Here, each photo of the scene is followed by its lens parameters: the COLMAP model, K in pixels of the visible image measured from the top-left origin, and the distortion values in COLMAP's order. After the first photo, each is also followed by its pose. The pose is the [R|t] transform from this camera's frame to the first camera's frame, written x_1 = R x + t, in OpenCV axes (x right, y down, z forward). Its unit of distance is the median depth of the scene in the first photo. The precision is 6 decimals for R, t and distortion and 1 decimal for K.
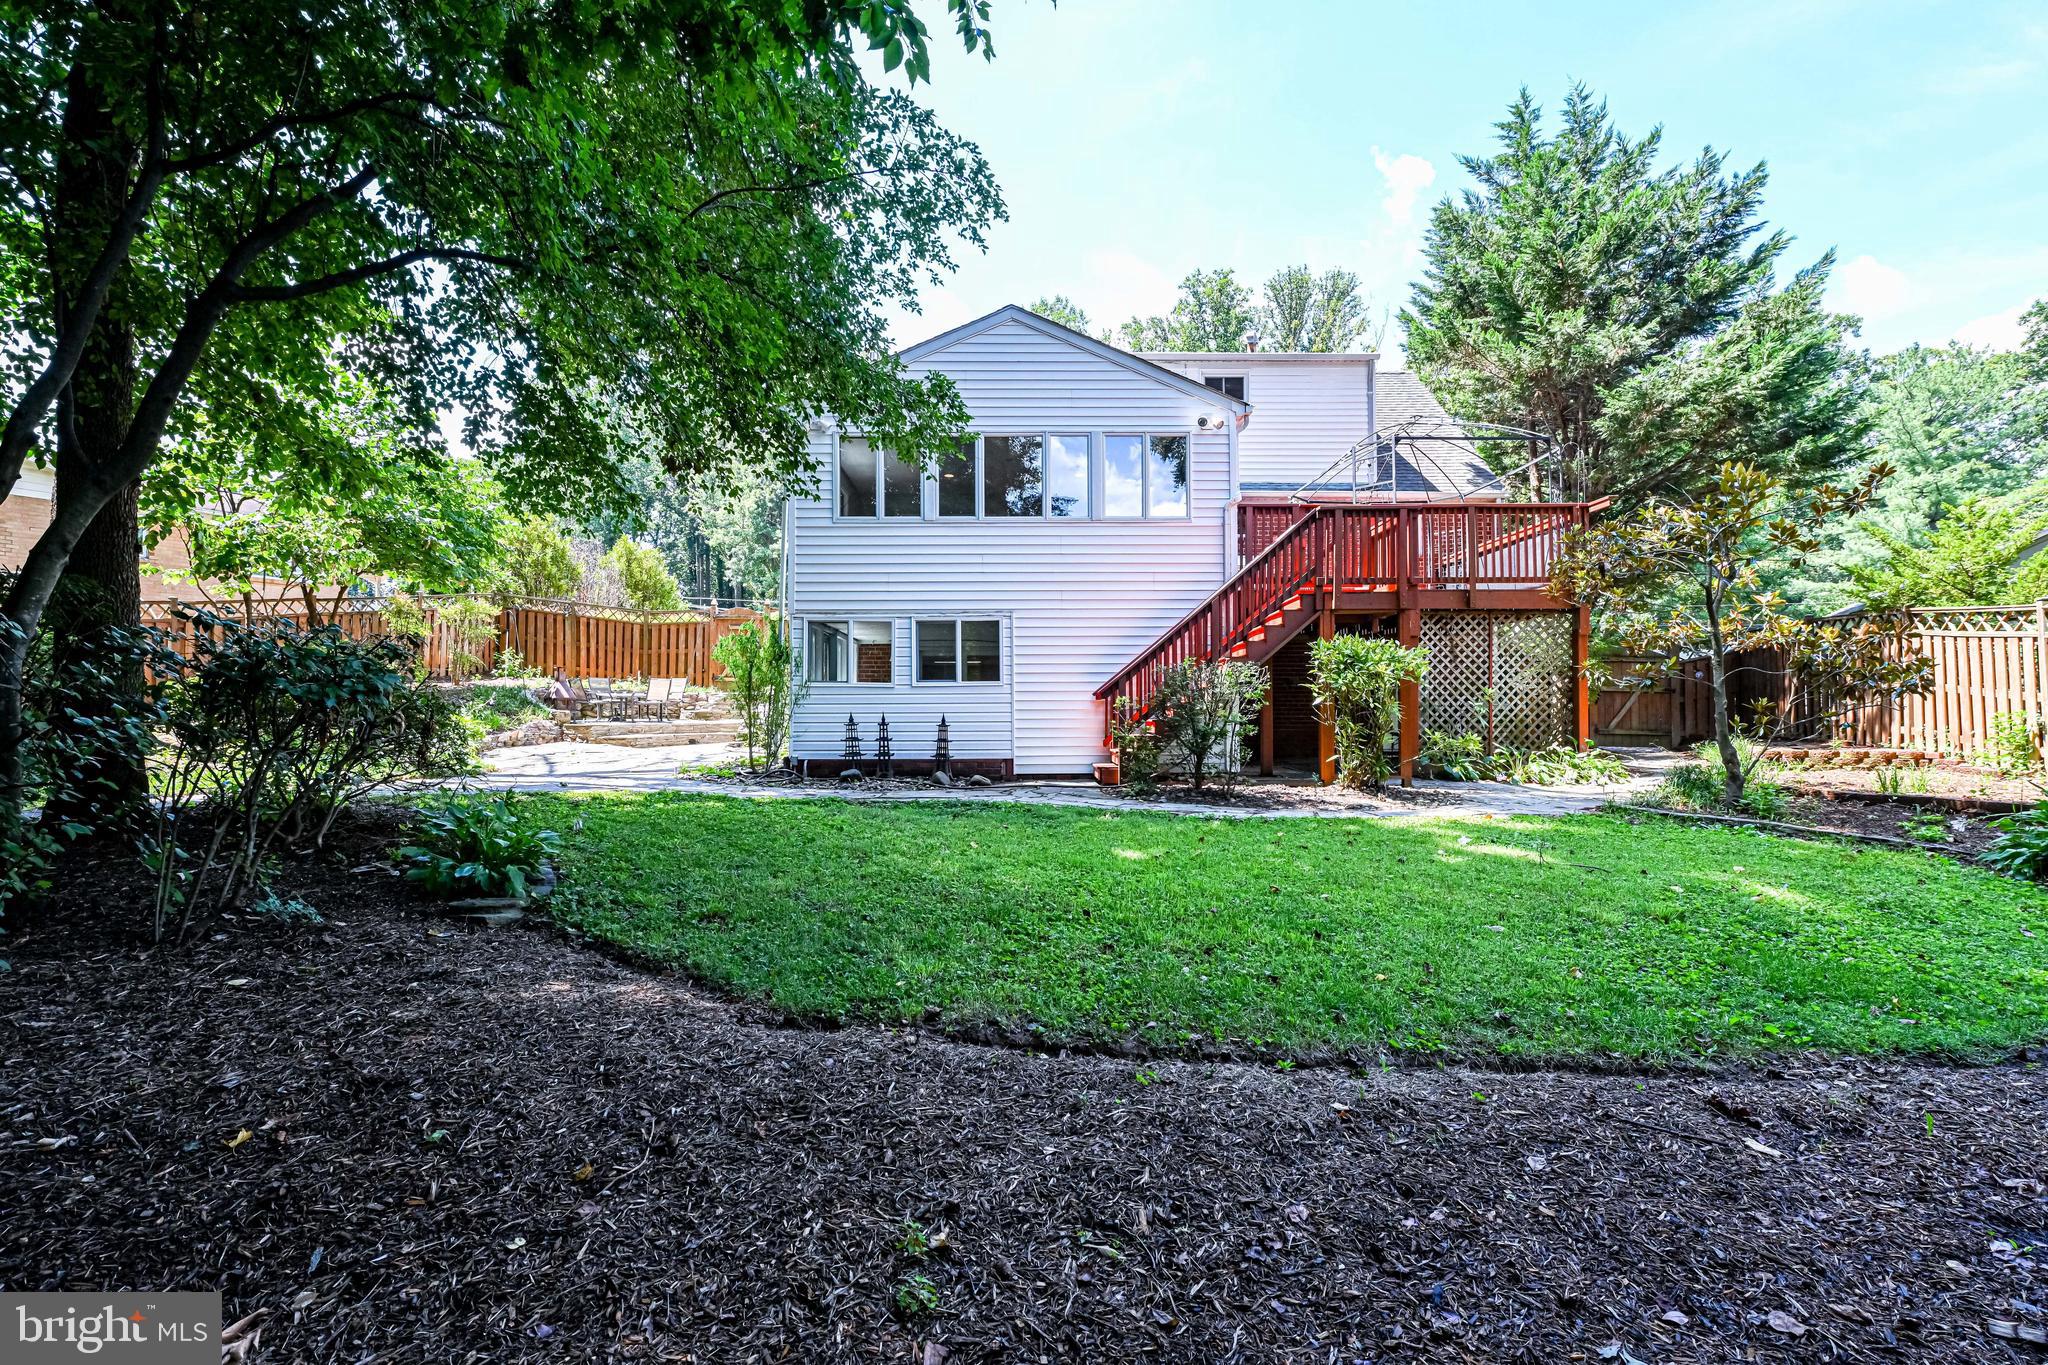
lens RADIAL K [[876.4, 0, 1024.6], [0, 876.4, 688.0], [0, 0, 1]] dist [0.002334, 0.000098]
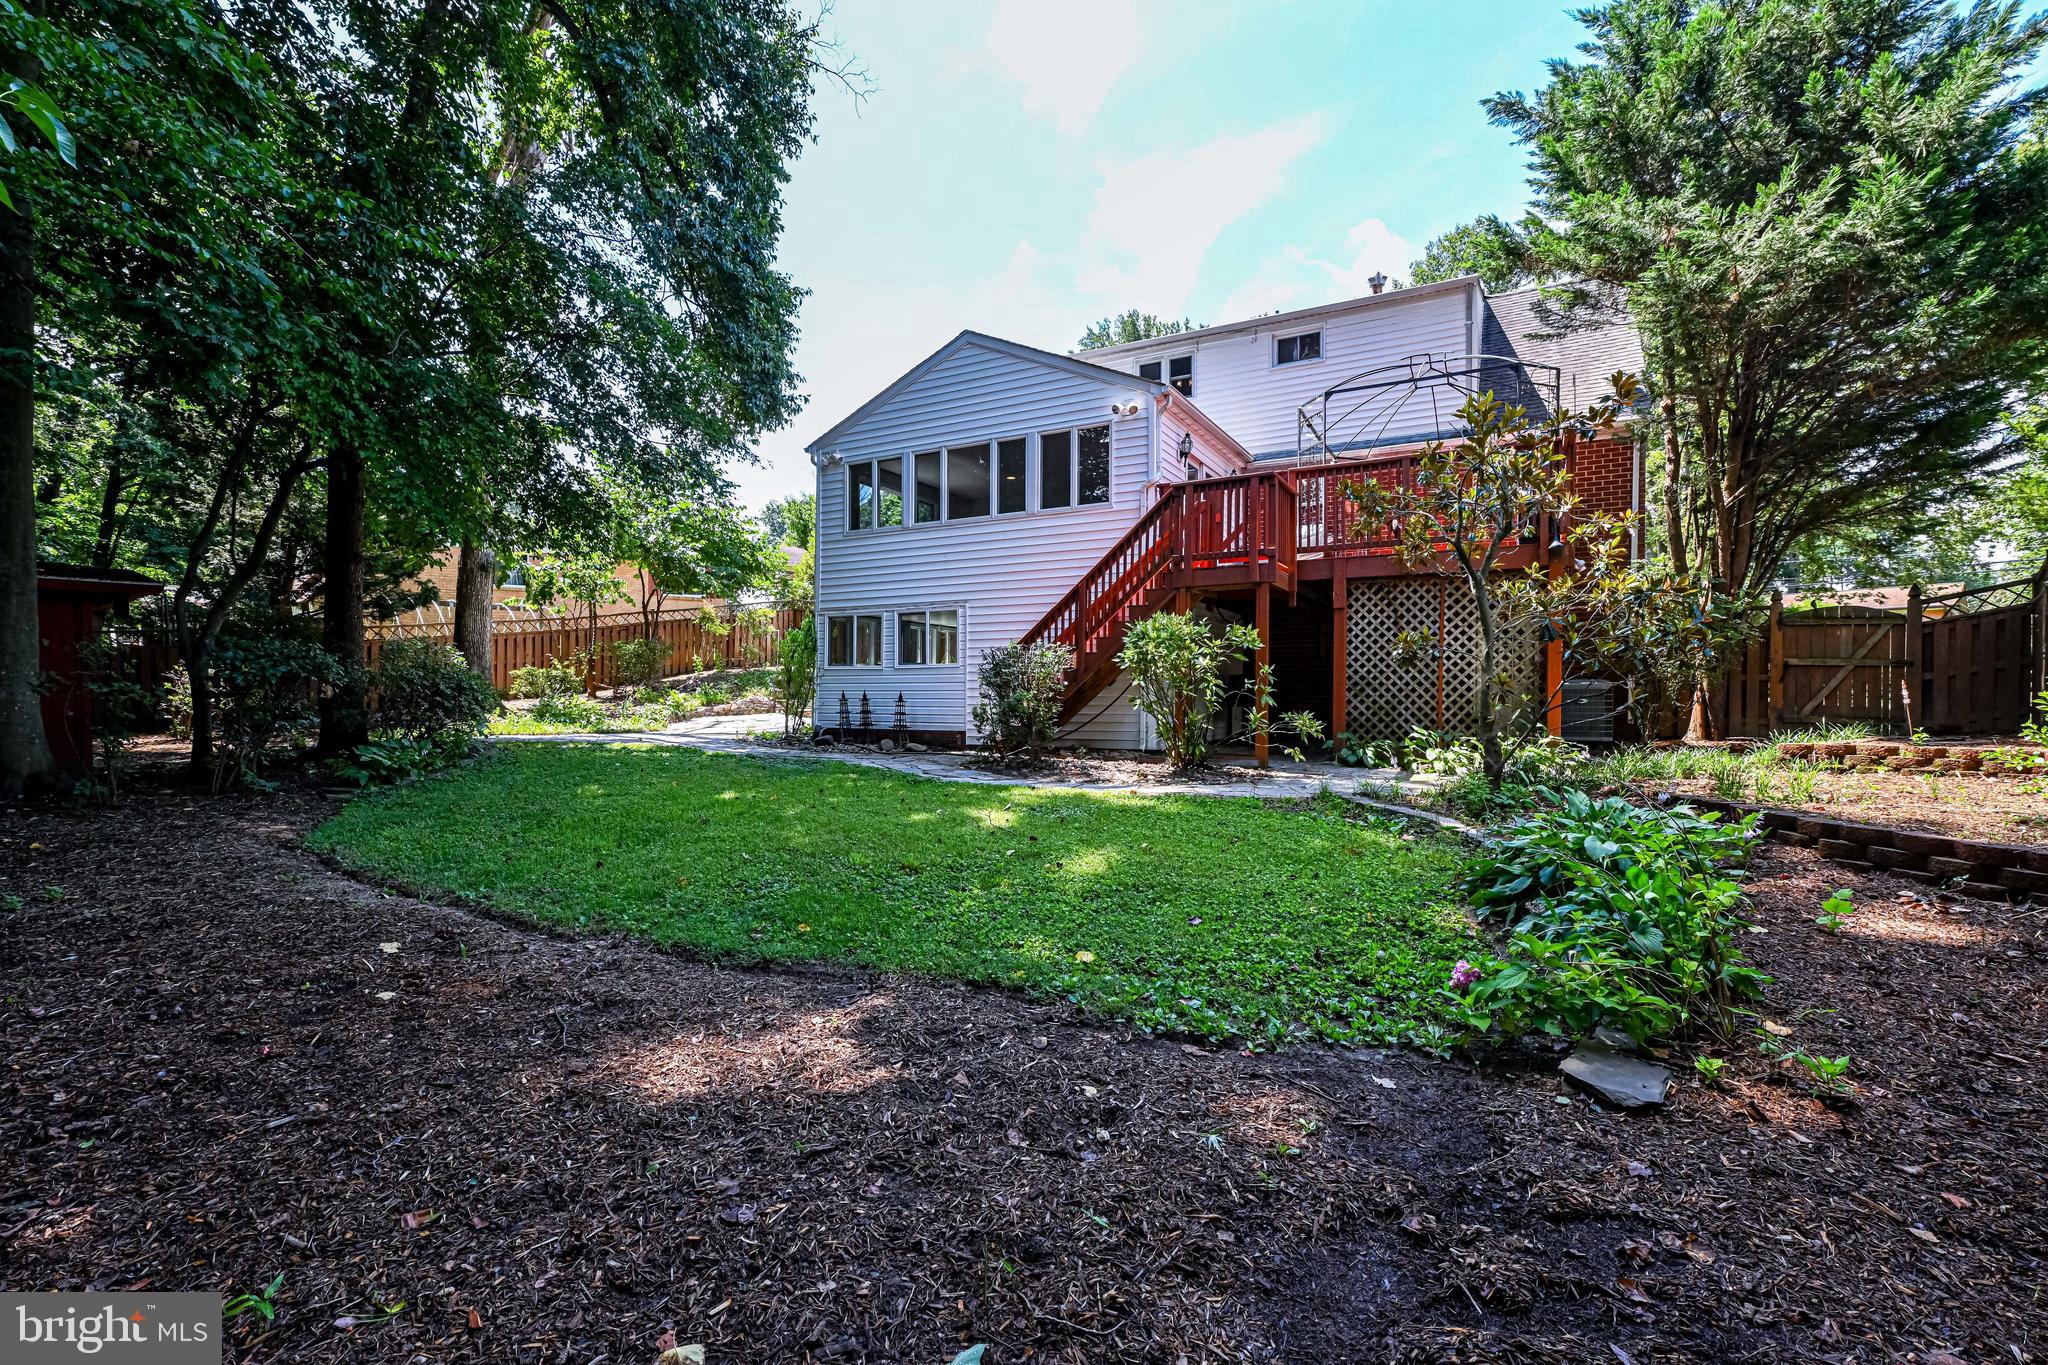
lens RADIAL K [[921.1, 0, 1023.7], [0, 921.1, 688.2], [0, 0, 1]] dist [-0.011030, -0.001041]
pose [[0.868922, 0.000955, -0.494948, 0.644490], [0.011016, 0.999713, 0.021268, 0.000155], [0.494827, -0.023933, 0.868662, -0.001682]]
